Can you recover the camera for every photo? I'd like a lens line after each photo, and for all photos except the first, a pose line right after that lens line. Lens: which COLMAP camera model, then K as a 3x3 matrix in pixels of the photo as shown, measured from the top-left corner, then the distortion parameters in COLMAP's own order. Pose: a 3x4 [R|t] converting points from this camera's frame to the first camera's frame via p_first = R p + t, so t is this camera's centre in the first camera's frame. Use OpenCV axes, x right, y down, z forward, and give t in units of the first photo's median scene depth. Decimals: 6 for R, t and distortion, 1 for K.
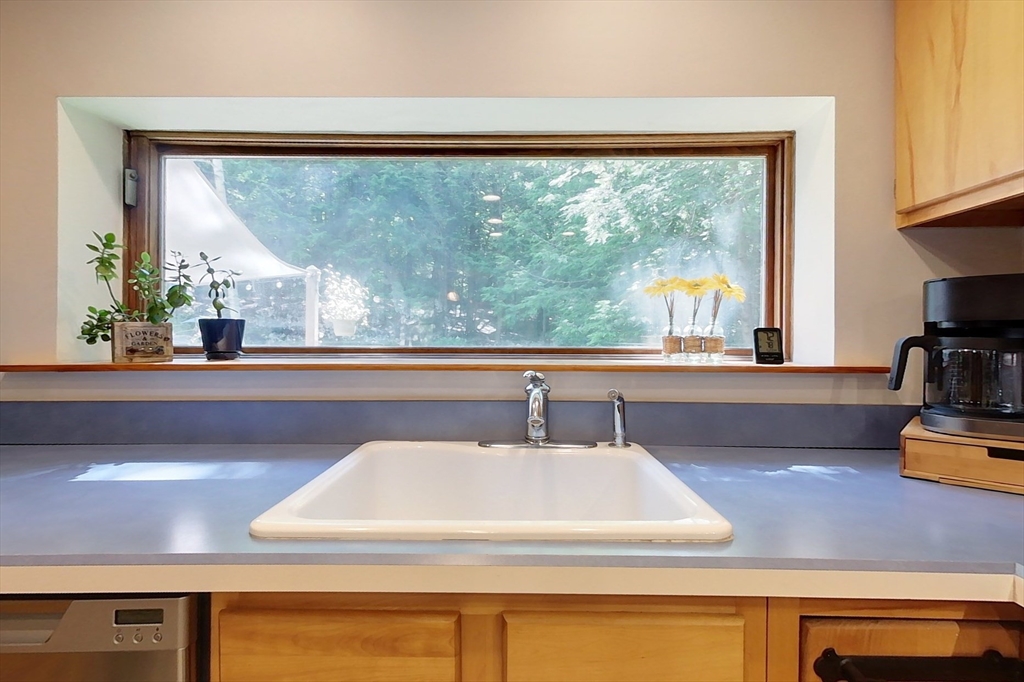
lens RADIAL K [[521.1, 0, 507.8], [0, 521.1, 349.3], [0, 0, 1]] dist [0.003395, -0.000823]
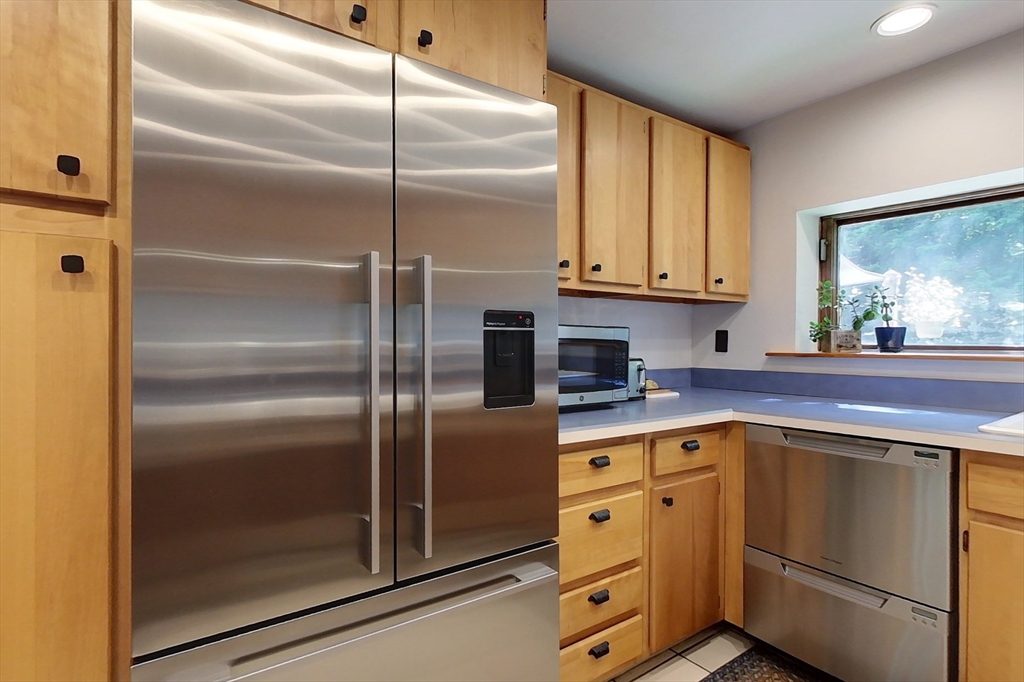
lens RADIAL K [[521.1, 0, 509.2], [0, 521.1, 342.4], [0, 0, 1]] dist [0.003395, -0.000823]
pose [[0.594830, 0.003490, -0.803844, 0.033394], [-0.017684, 0.999805, -0.008745, 0.022150], [0.803657, 0.019417, 0.594775, -0.854051]]
